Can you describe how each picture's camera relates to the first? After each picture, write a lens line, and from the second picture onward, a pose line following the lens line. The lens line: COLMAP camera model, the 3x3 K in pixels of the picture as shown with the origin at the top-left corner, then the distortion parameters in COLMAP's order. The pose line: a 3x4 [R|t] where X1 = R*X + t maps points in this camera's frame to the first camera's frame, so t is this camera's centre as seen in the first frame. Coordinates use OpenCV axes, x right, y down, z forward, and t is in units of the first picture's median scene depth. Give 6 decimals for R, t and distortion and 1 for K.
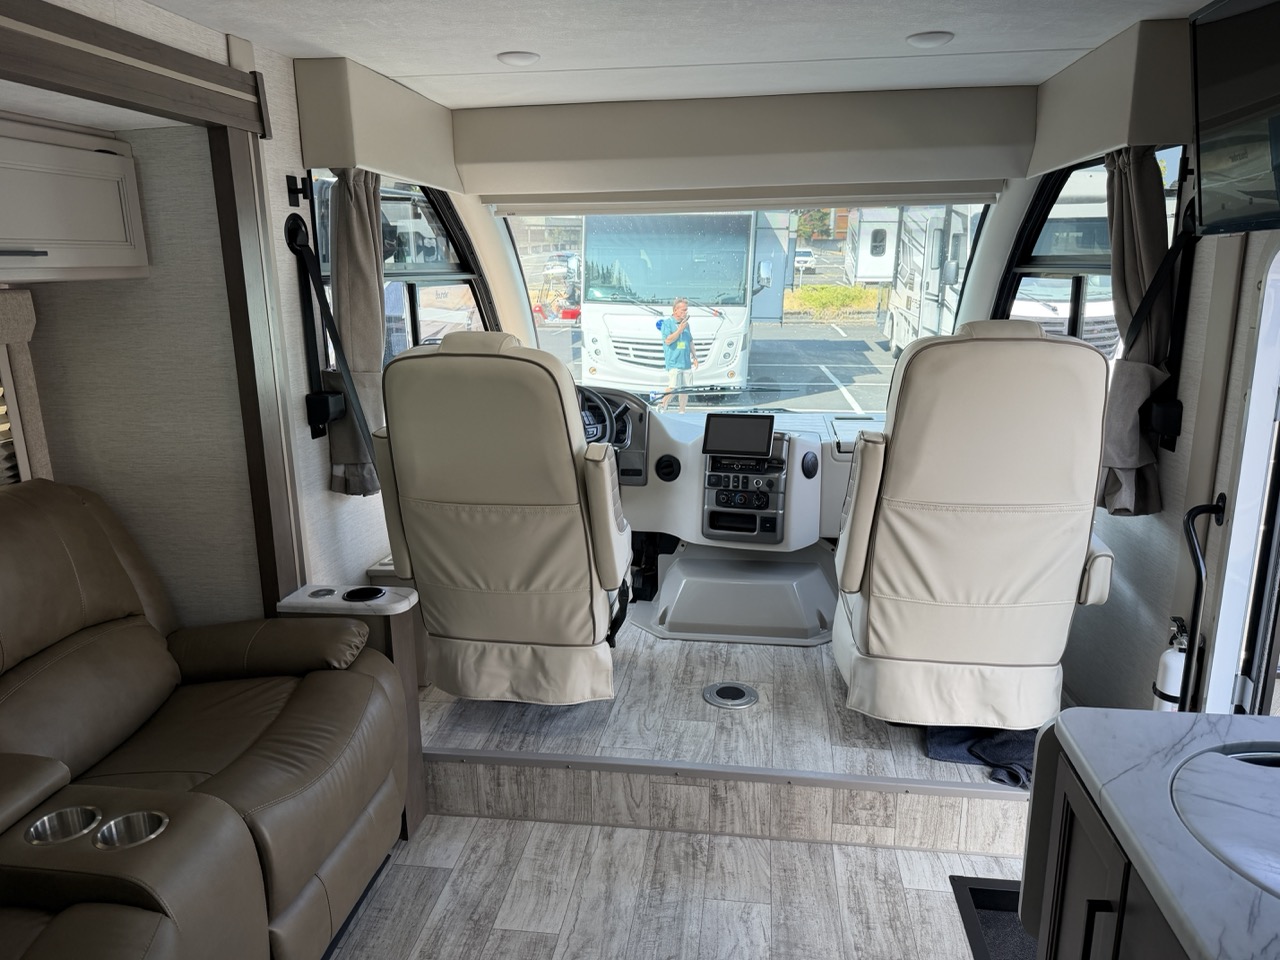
lens RADIAL K [[911.8, 0, 642.7], [0, 911.8, 483.2], [0, 0, 1]] dist [0.038569, -0.053859]
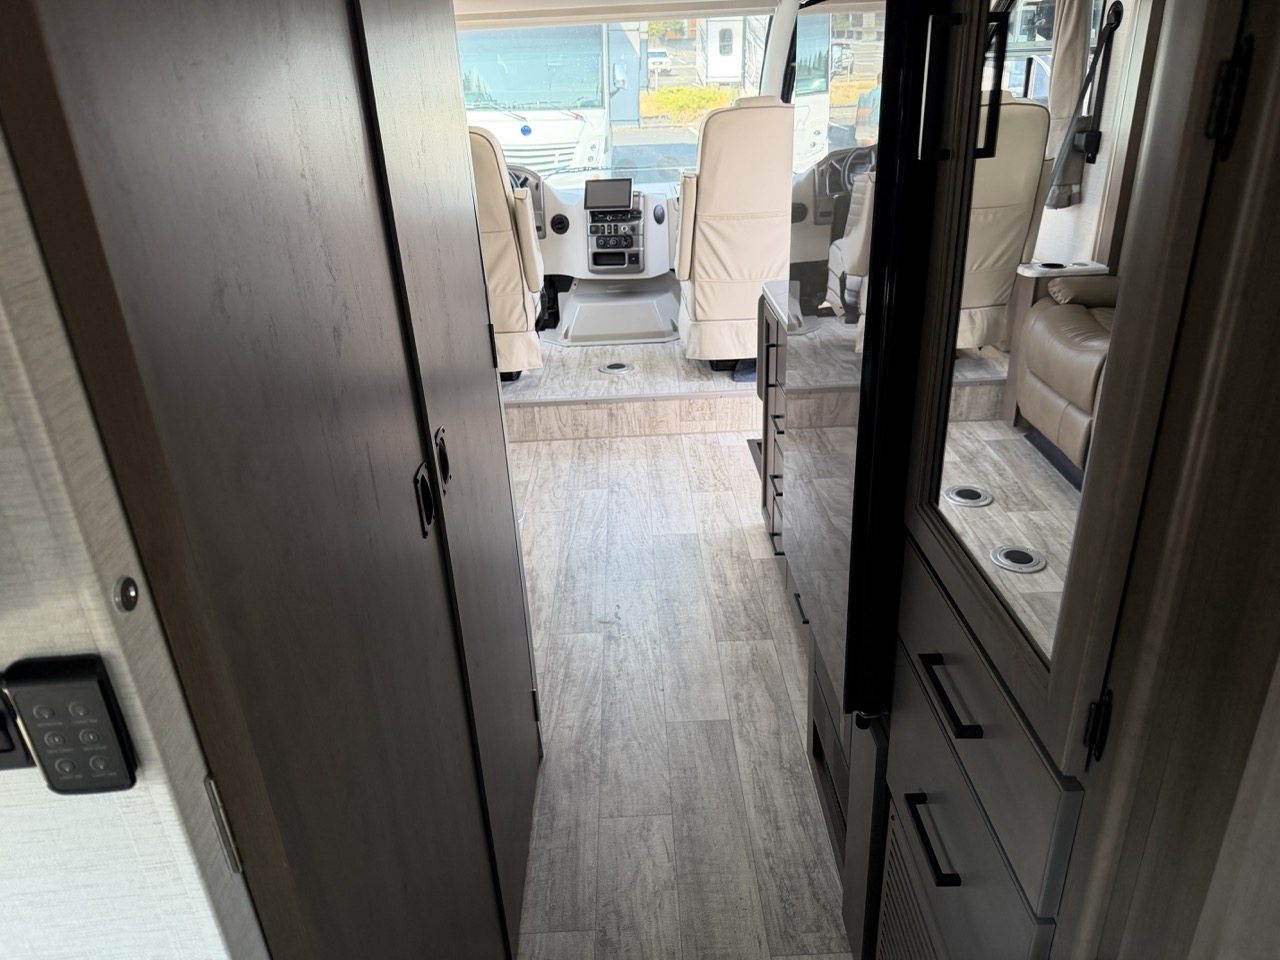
lens RADIAL K [[911.8, 0, 649.6], [0, 911.8, 489.8], [0, 0, 1]] dist [0.038569, -0.053859]
pose [[0.987146, -0.086954, 0.134099, -0.013418], [0.059173, 0.978262, 0.198749, 0.024157], [-0.148466, -0.188259, 0.970833, -0.099728]]
